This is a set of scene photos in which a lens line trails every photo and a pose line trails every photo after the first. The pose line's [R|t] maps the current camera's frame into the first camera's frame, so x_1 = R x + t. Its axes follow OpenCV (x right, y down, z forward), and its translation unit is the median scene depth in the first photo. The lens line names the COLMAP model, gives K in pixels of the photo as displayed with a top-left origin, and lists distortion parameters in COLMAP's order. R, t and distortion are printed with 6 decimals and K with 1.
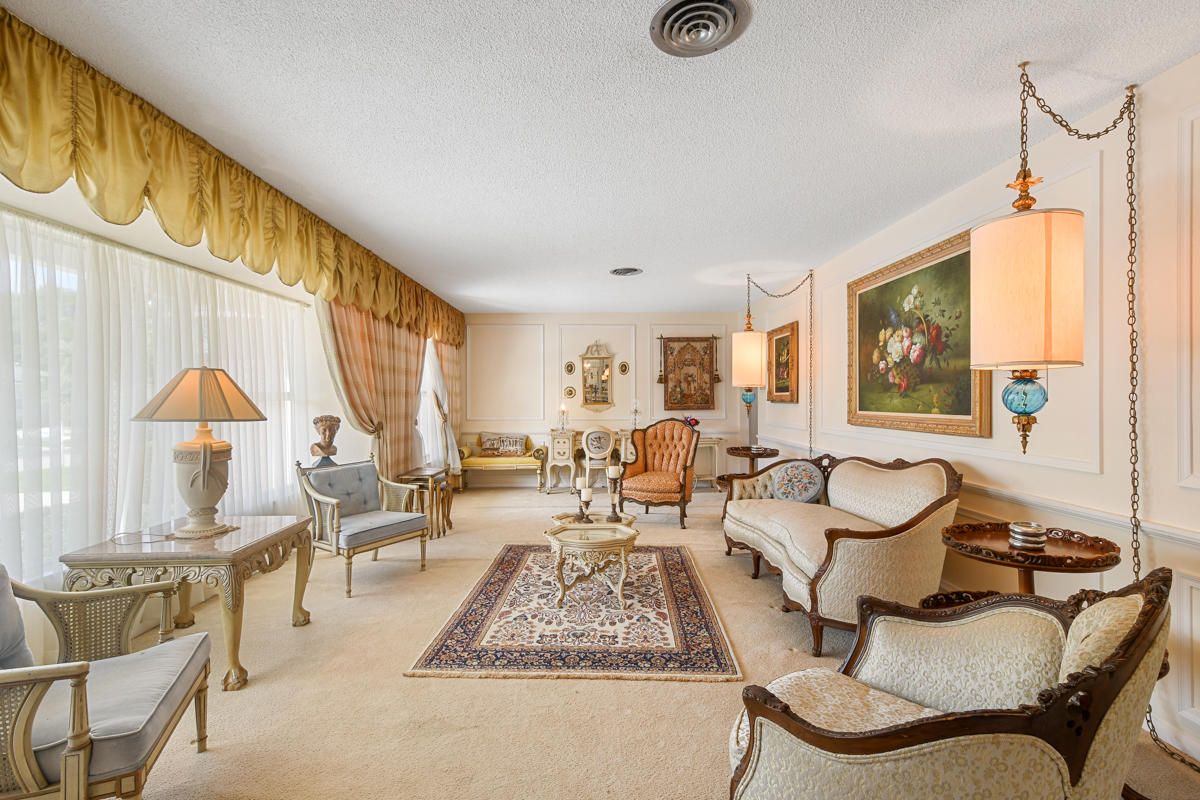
lens RADIAL K [[526.3, 0, 599.4], [0, 526.3, 397.7], [0, 0, 1]] dist [0.001491, 0.000084]
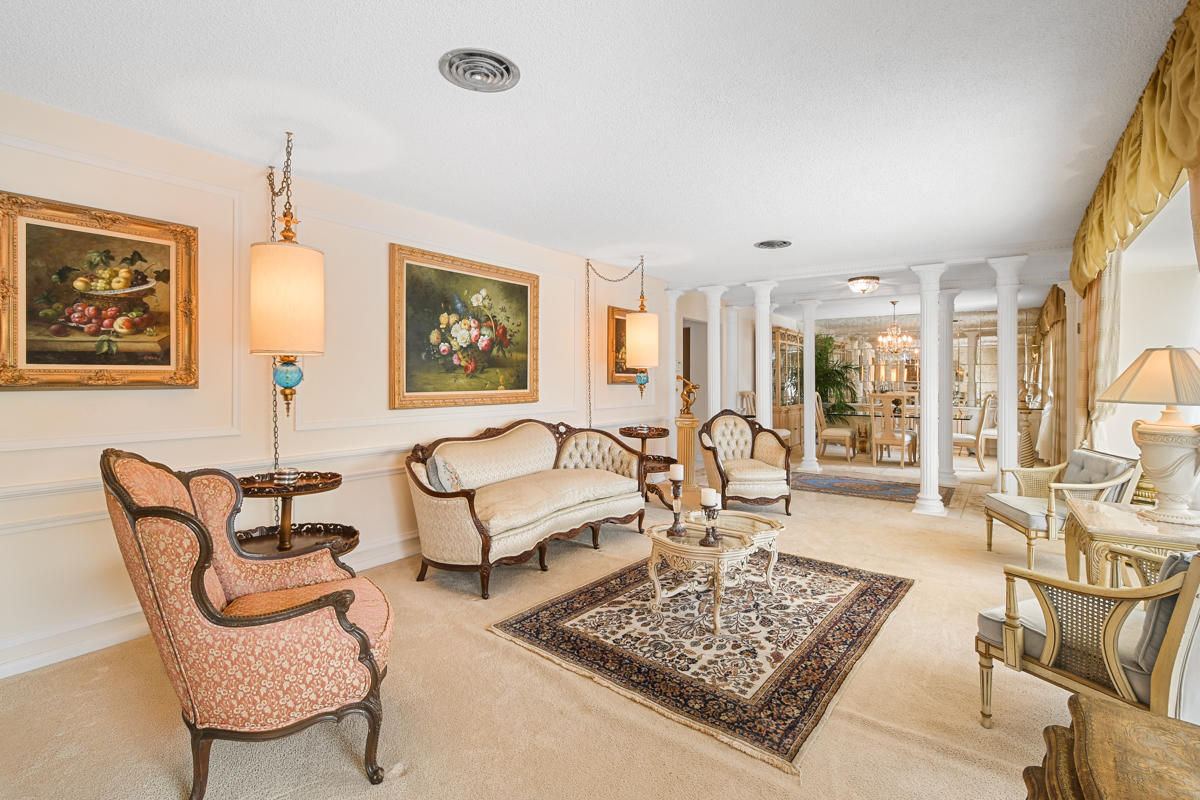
lens RADIAL K [[531.5, 0, 603.3], [0, 531.5, 378.7], [0, 0, 1]] dist [0.001766, 0.000025]
pose [[-0.786695, -0.000277, 0.617342, -0.407720], [-0.001534, 0.999998, -0.001505, 0.002519], [-0.617340, -0.002131, -0.786693, 1.836711]]
